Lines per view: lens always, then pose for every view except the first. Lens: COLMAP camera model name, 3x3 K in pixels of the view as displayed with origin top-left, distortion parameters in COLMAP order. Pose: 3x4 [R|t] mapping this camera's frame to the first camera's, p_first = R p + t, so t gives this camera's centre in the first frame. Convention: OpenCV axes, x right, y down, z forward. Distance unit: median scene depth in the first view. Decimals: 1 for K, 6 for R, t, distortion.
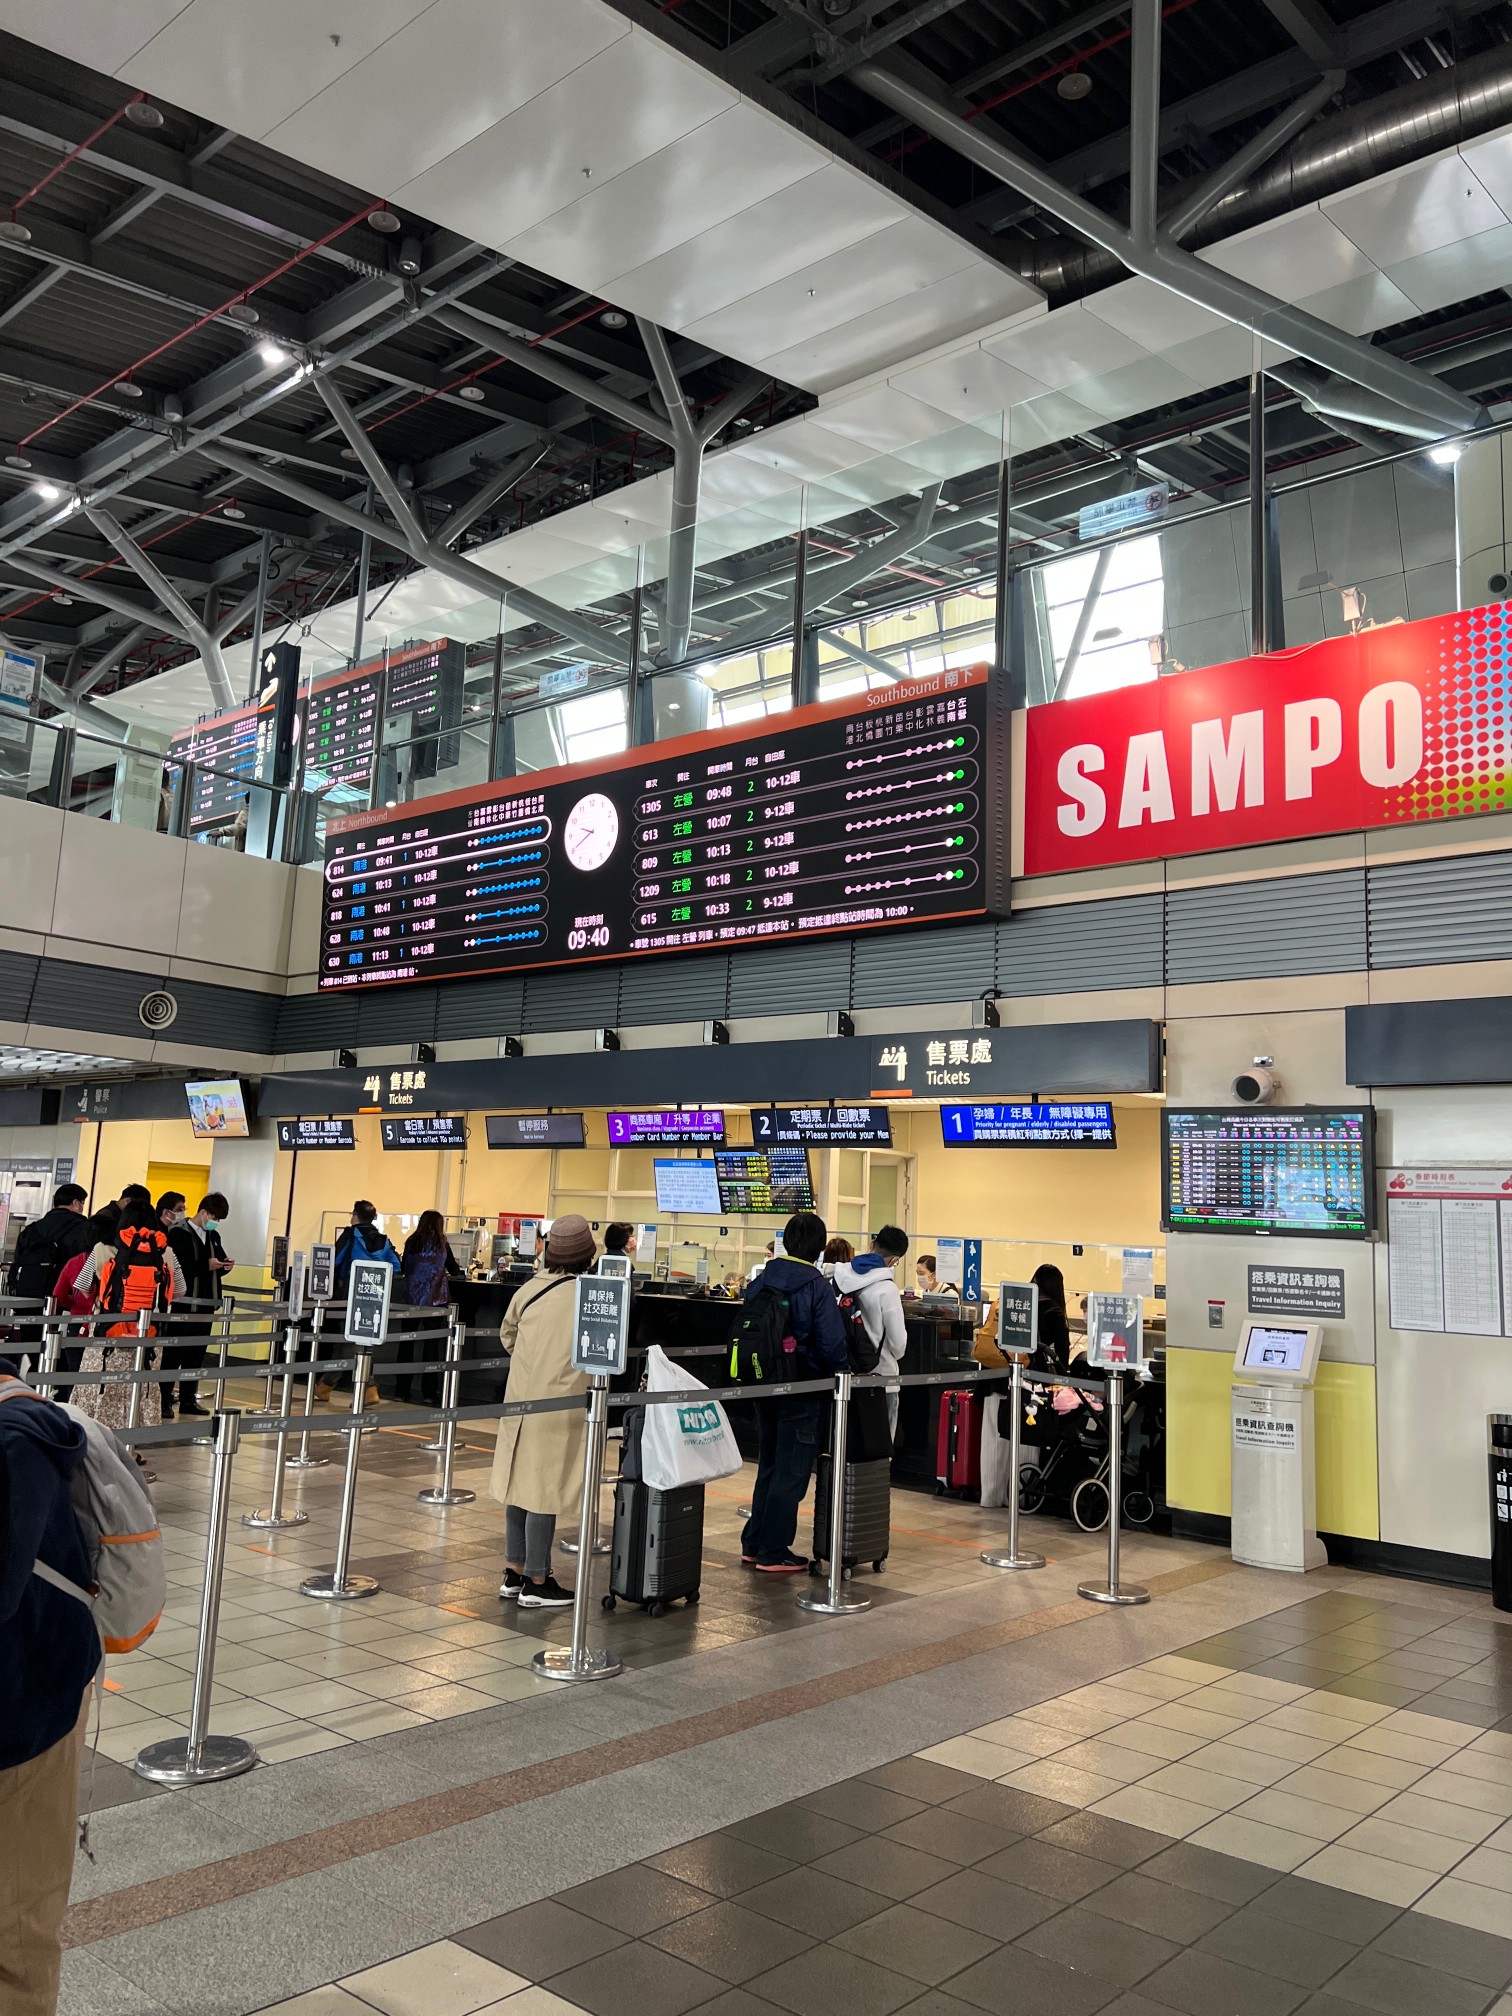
lens RADIAL K [[1504.4, 0, 779.5], [0, 1504.4, 1003.5], [0, 0, 1]] dist [0.090612, -0.085974]
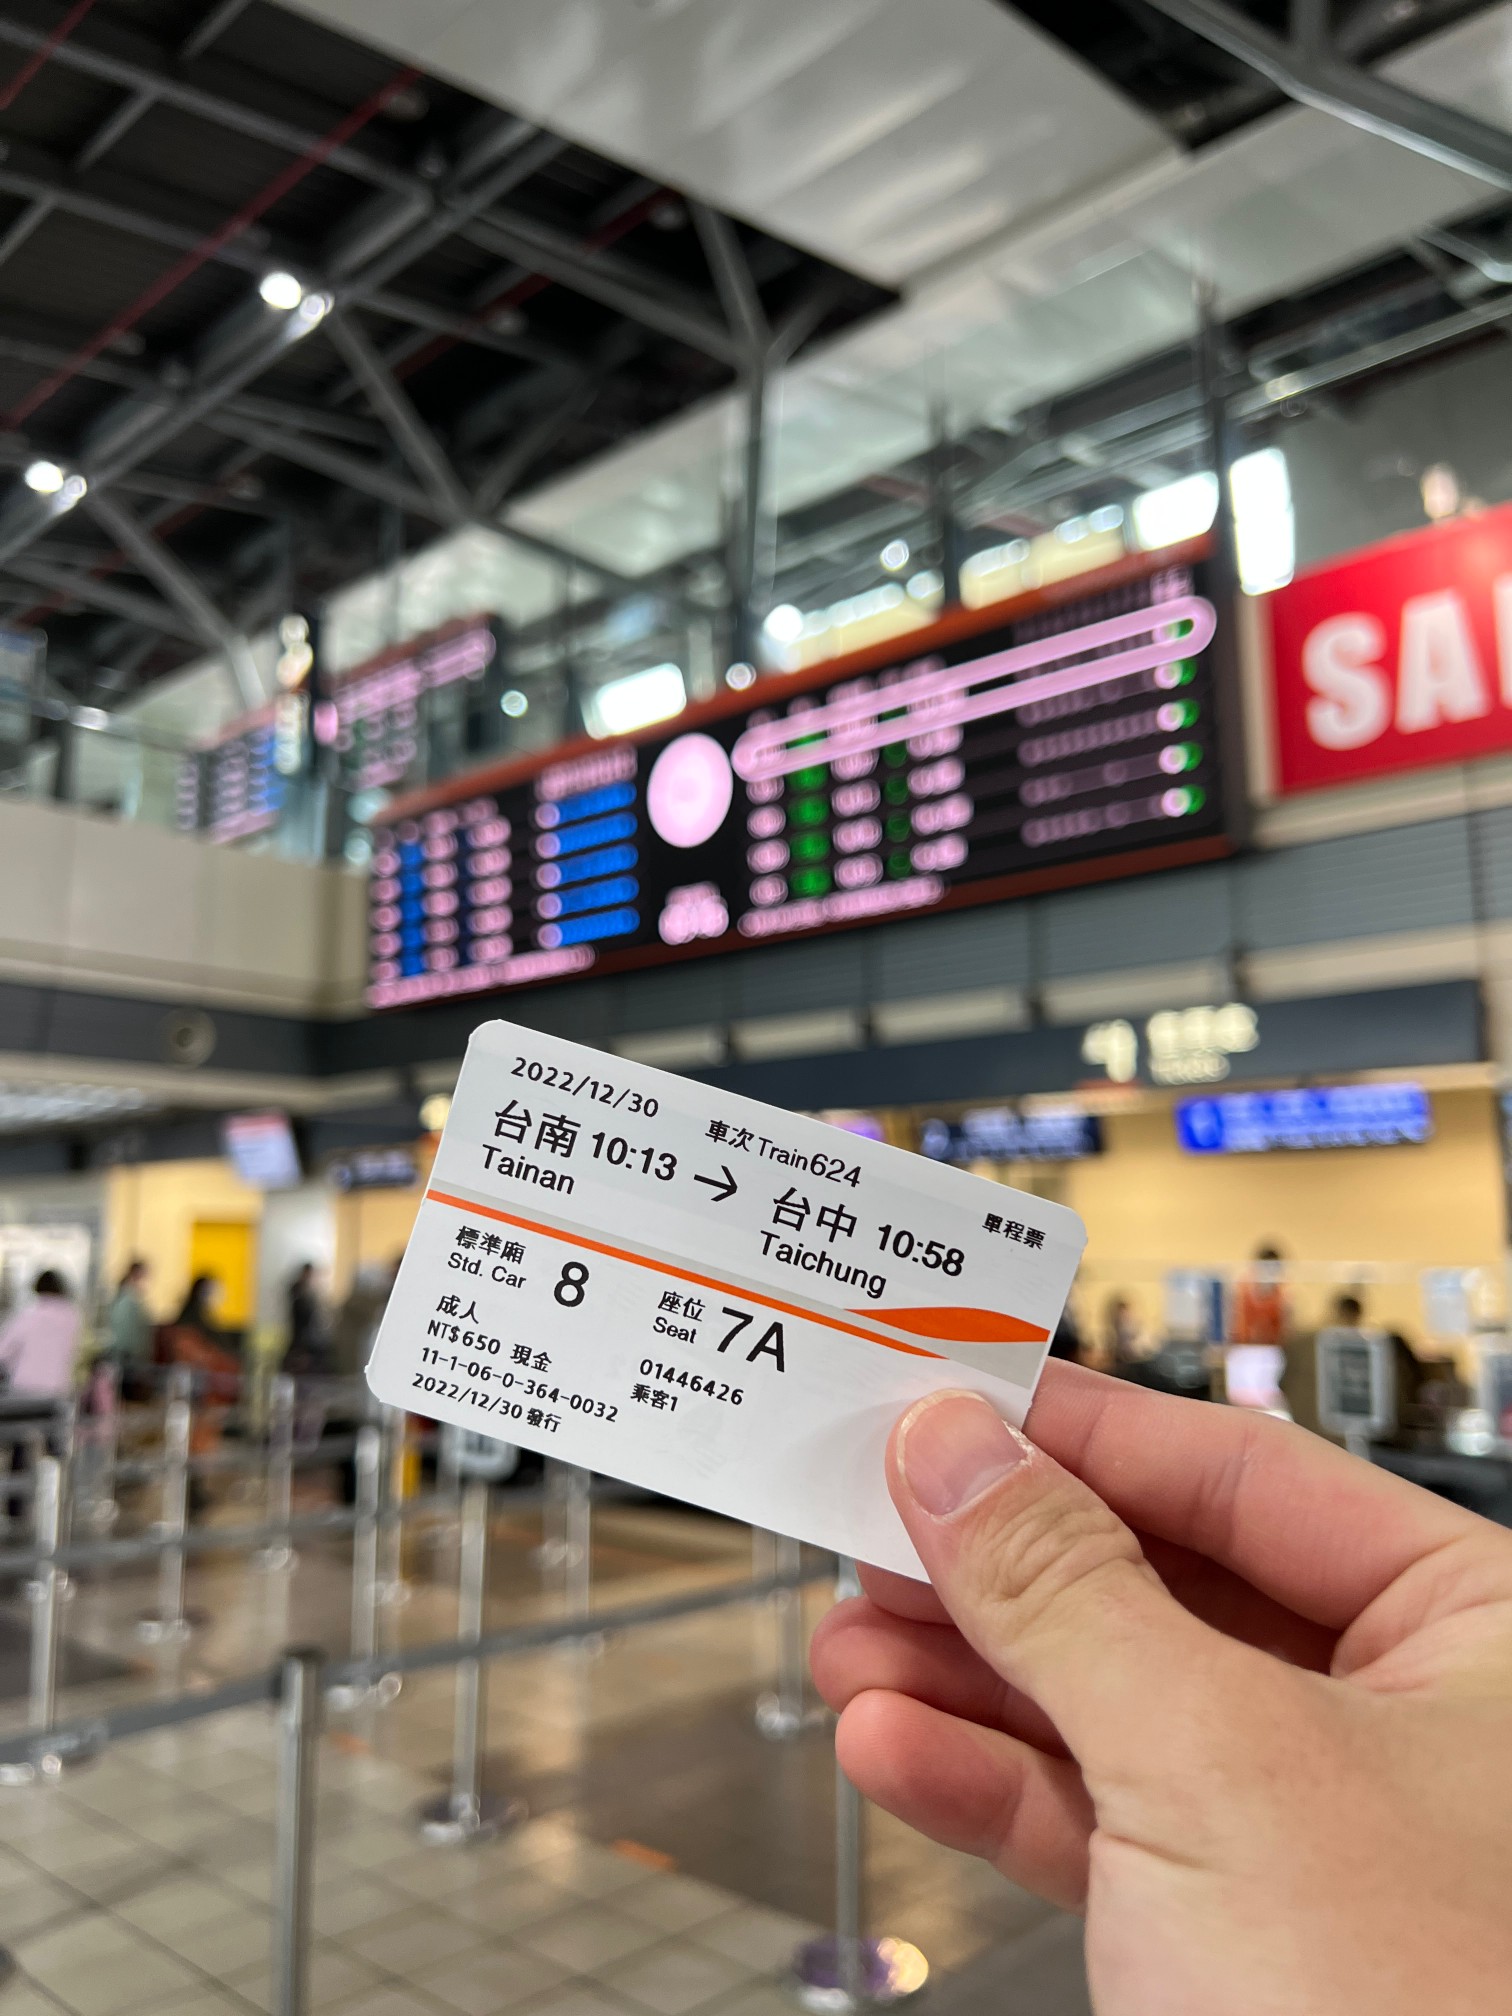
lens RADIAL K [[1504.4, 0, 779.5], [0, 1504.4, 1003.5], [0, 0, 1]] dist [0.090612, -0.085974]
pose [[0.998473, -0.049472, -0.024595, -0.049941], [0.049288, 0.998752, -0.008035, 0.008688], [0.024962, 0.006810, 0.999665, 0.142695]]
